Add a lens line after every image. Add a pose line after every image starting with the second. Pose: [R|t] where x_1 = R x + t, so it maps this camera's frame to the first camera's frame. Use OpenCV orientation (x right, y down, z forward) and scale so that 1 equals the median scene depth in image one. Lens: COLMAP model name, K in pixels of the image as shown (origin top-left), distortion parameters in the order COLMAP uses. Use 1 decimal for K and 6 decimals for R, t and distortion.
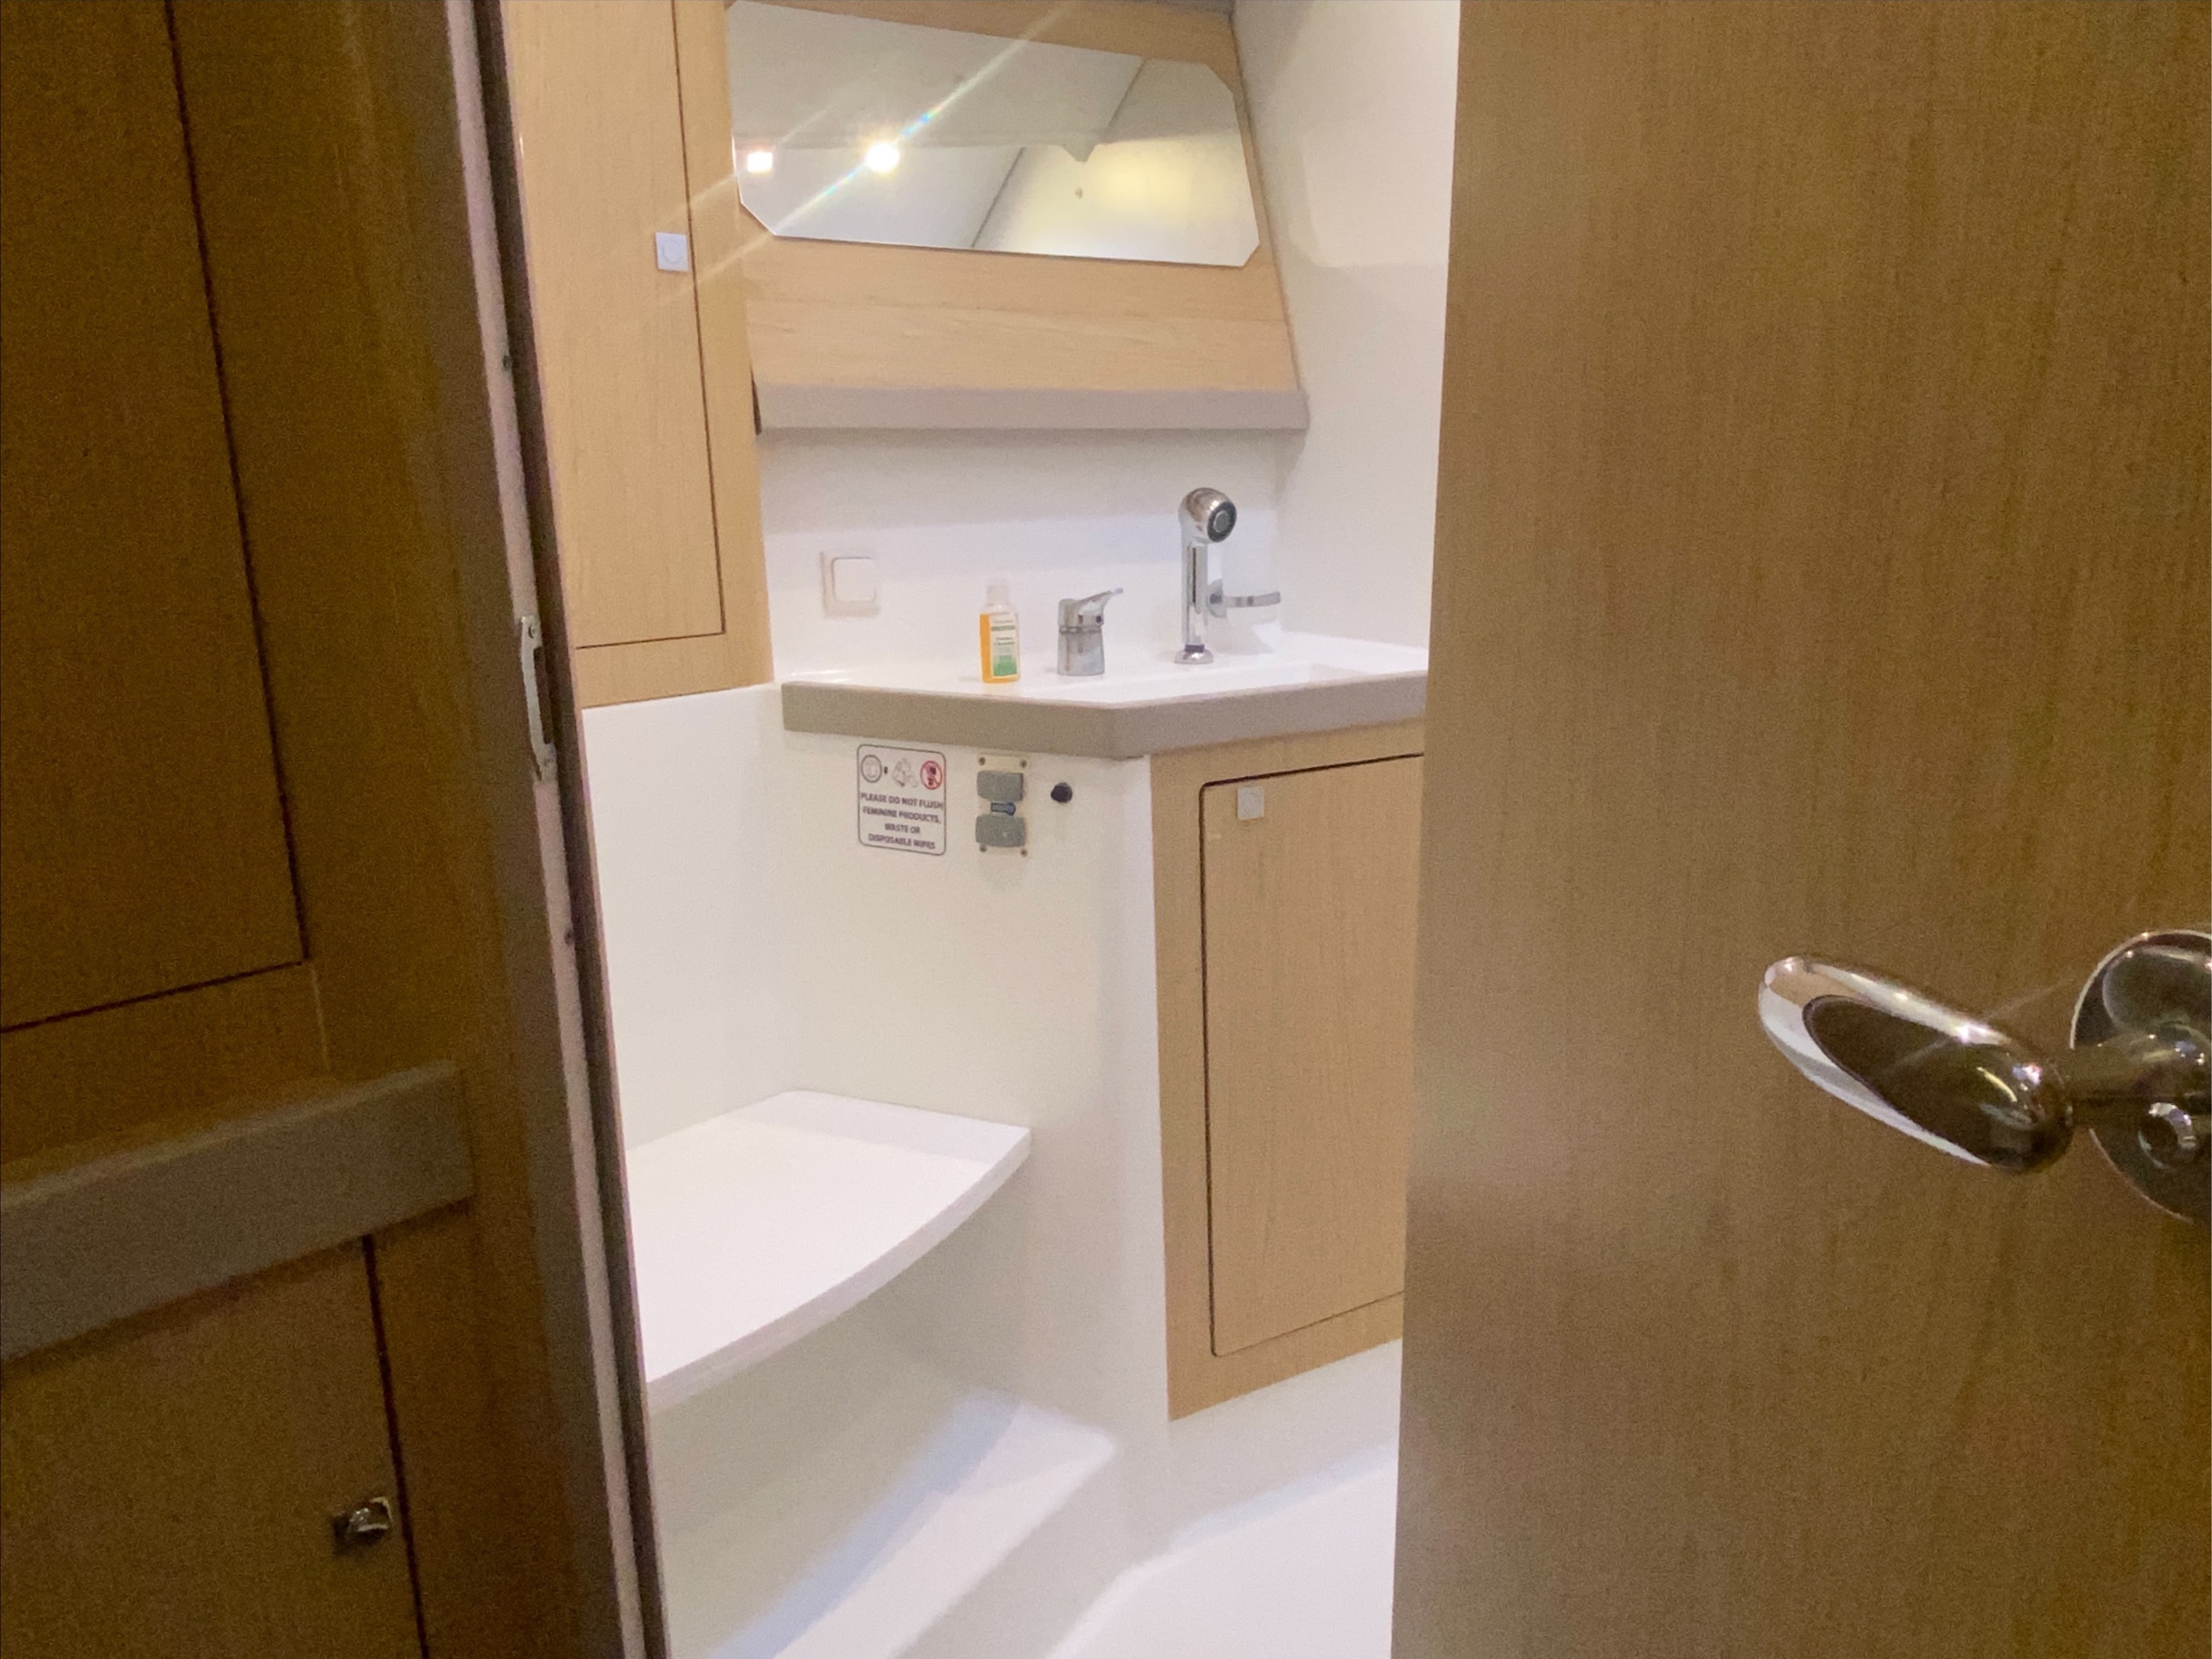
lens RADIAL K [[1478.9, 0, 1107.5], [0, 1478.9, 833.3], [0, 0, 1]] dist [0.099127, -0.128588]
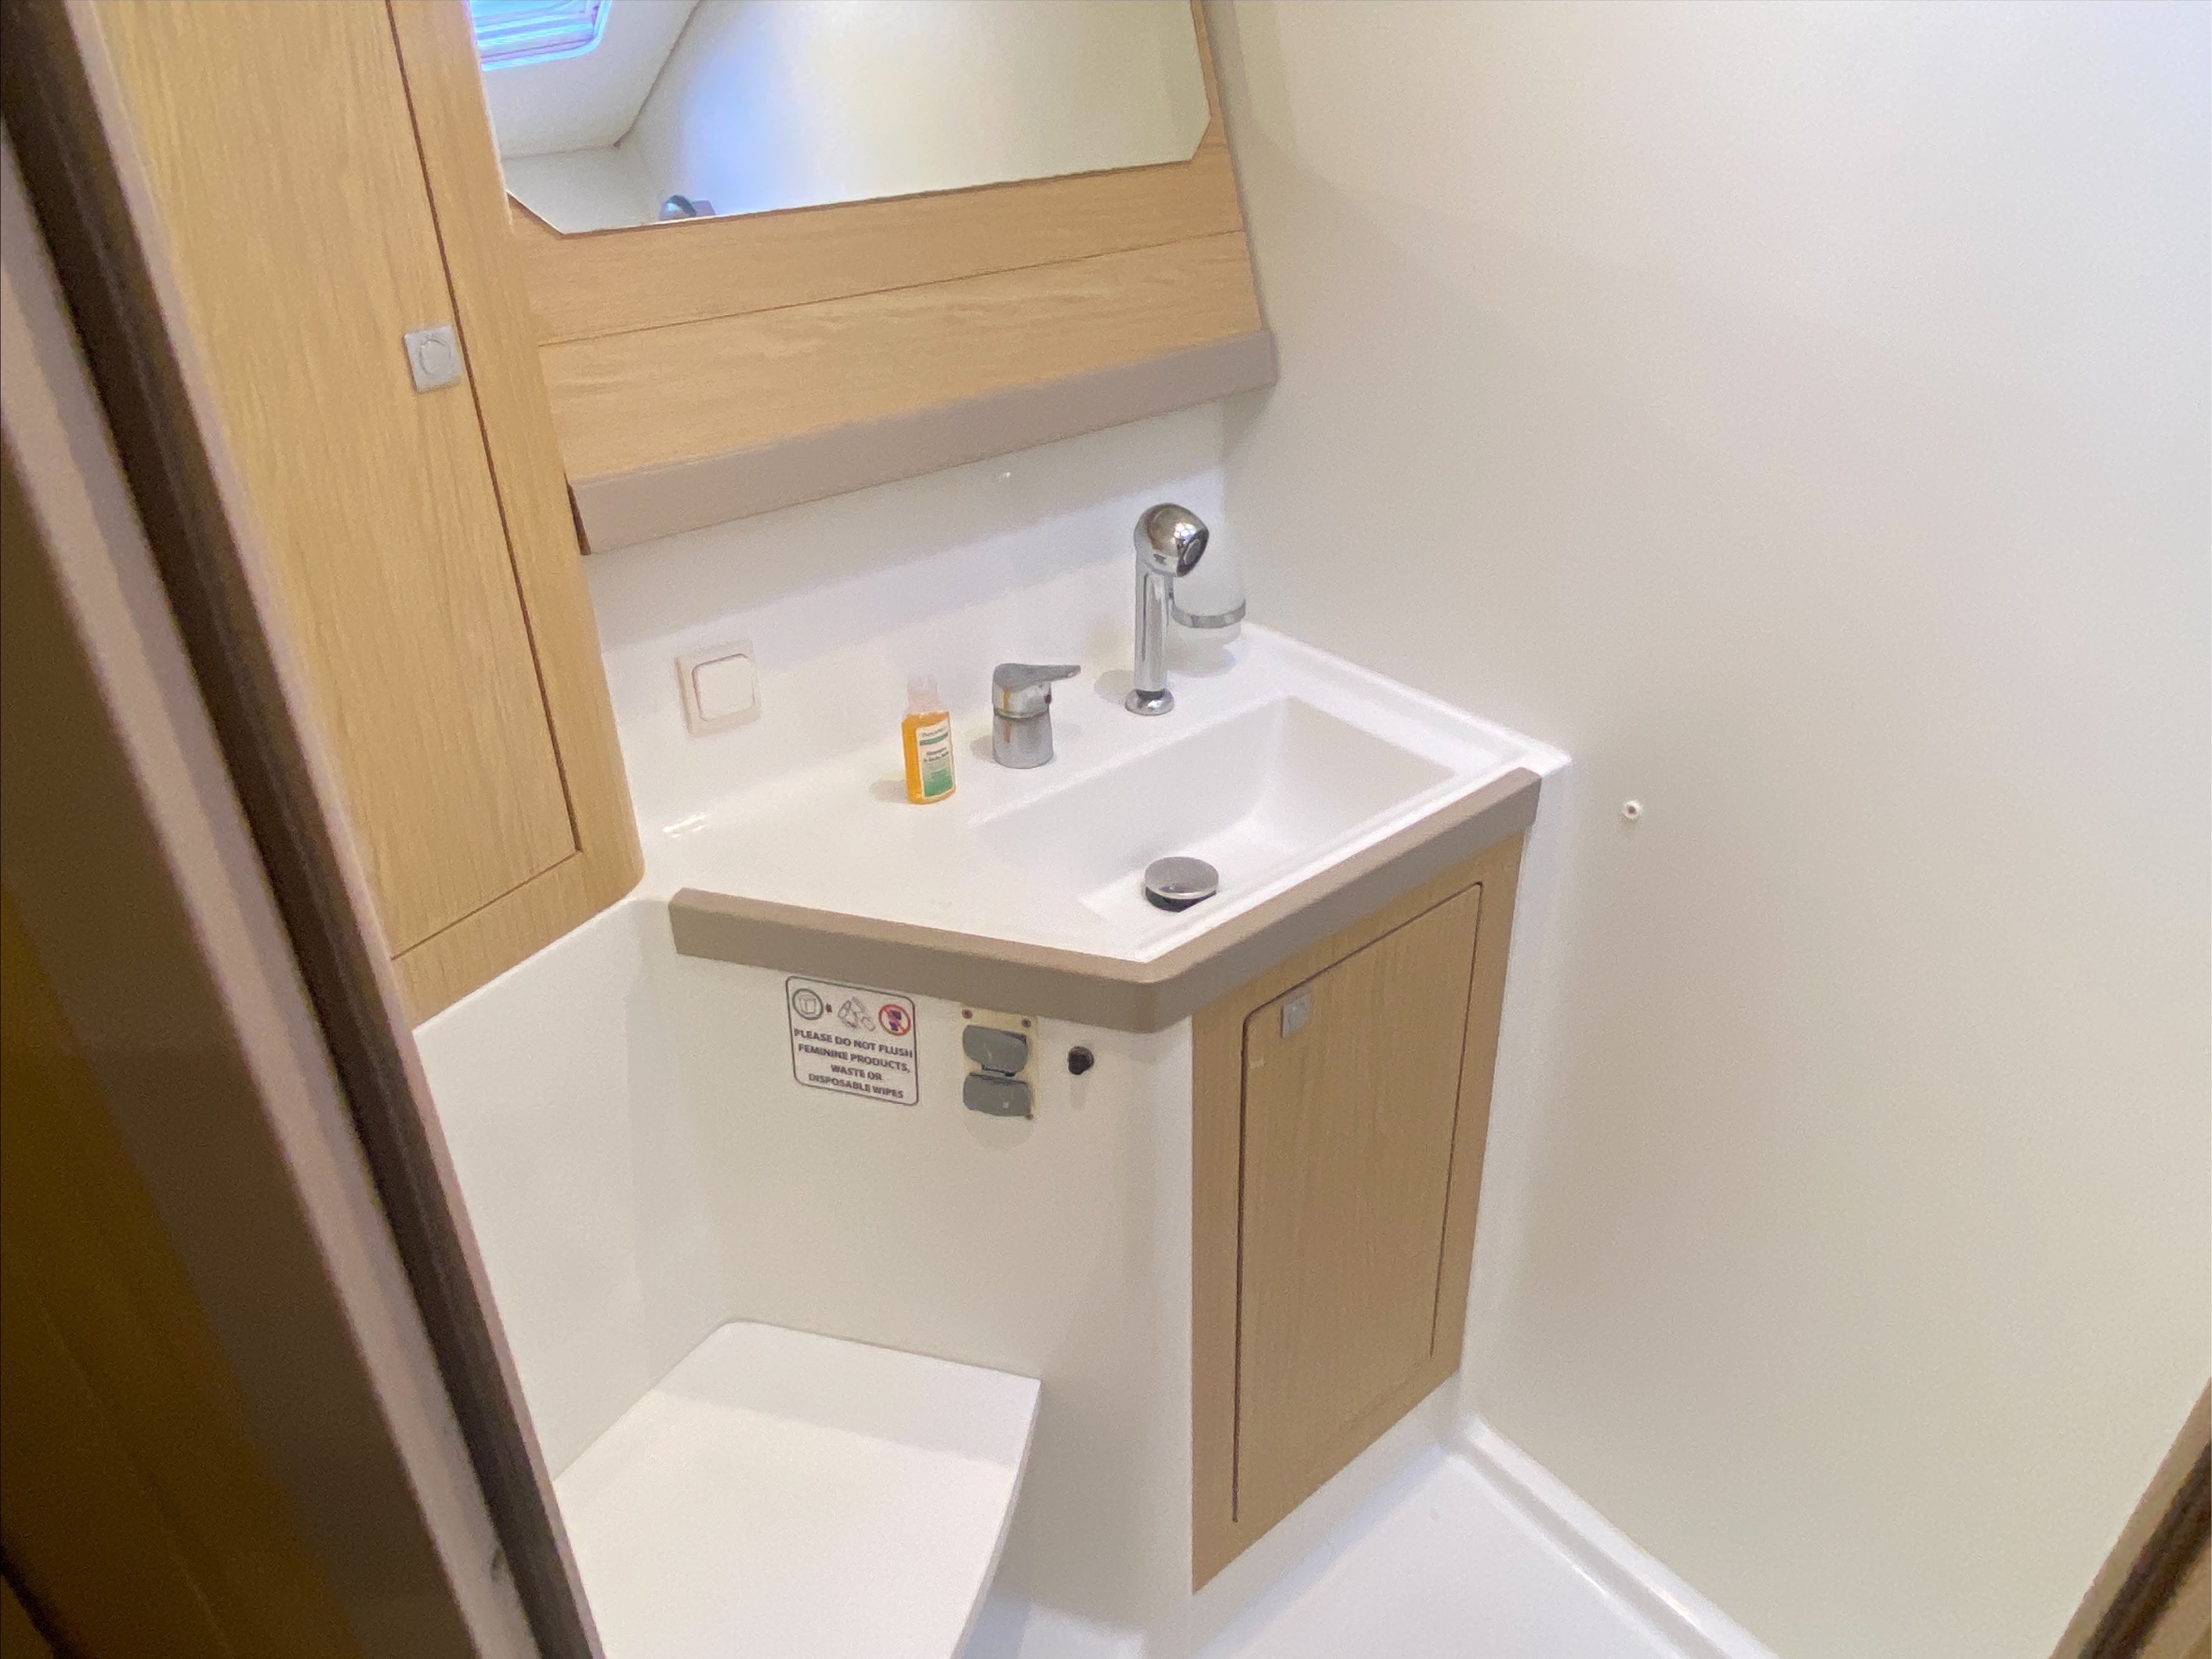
lens RADIAL K [[1478.9, 0, 1107.5], [0, 1478.9, 833.3], [0, 0, 1]] dist [0.099127, -0.128588]
pose [[0.979747, -0.093074, 0.177294, -0.135401], [0.034914, 0.951250, 0.306437, -0.356791], [-0.197172, -0.294041, 0.935234, 0.278575]]
